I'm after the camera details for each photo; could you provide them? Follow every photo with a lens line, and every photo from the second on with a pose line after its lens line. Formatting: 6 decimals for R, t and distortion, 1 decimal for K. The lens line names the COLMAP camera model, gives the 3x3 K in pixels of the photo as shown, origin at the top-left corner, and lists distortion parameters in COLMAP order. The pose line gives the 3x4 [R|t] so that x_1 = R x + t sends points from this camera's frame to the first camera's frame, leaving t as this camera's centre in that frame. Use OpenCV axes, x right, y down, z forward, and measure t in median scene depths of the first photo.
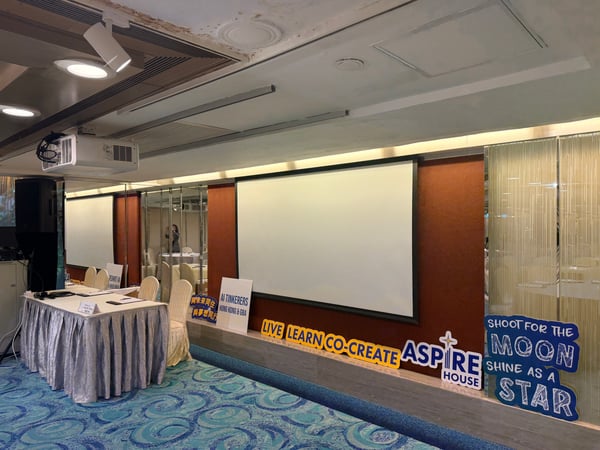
lens RADIAL K [[431.8, 0, 291.8], [0, 431.8, 209.6], [0, 0, 1]] dist [0.009639, -0.015427]
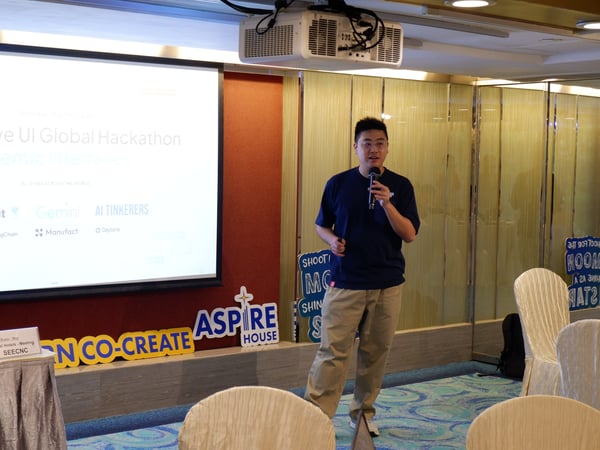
lens RADIAL K [[1133.4, 0, 296.3], [0, 1133.4, 224.3], [0, 0, 1]] dist [-0.009807, 0.000000]
pose [[0.074858, -0.051755, 0.995850, -1.541359], [-0.058110, 0.996729, 0.056169, 0.035436], [-0.995500, -0.062073, 0.071606, 0.669537]]
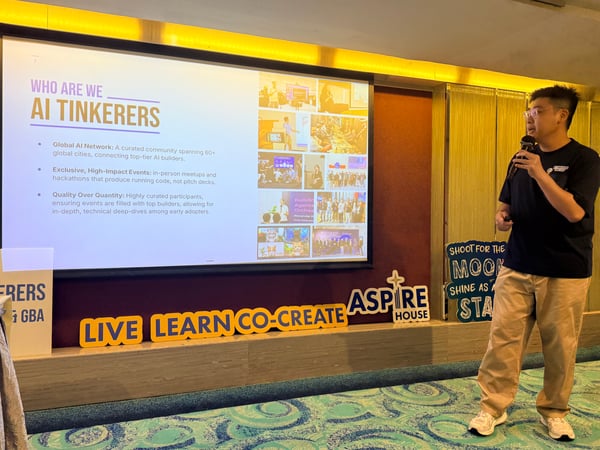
lens RADIAL K [[519.1, 0, 306.3], [0, 519.1, 221.9], [0, 0, 1]] dist [0.134814, -0.217693]
pose [[0.407861, 0.004232, 0.913034, -0.671435], [-0.041292, 0.999052, 0.013815, 0.148738], [-0.912110, -0.043335, 0.407649, 0.635125]]
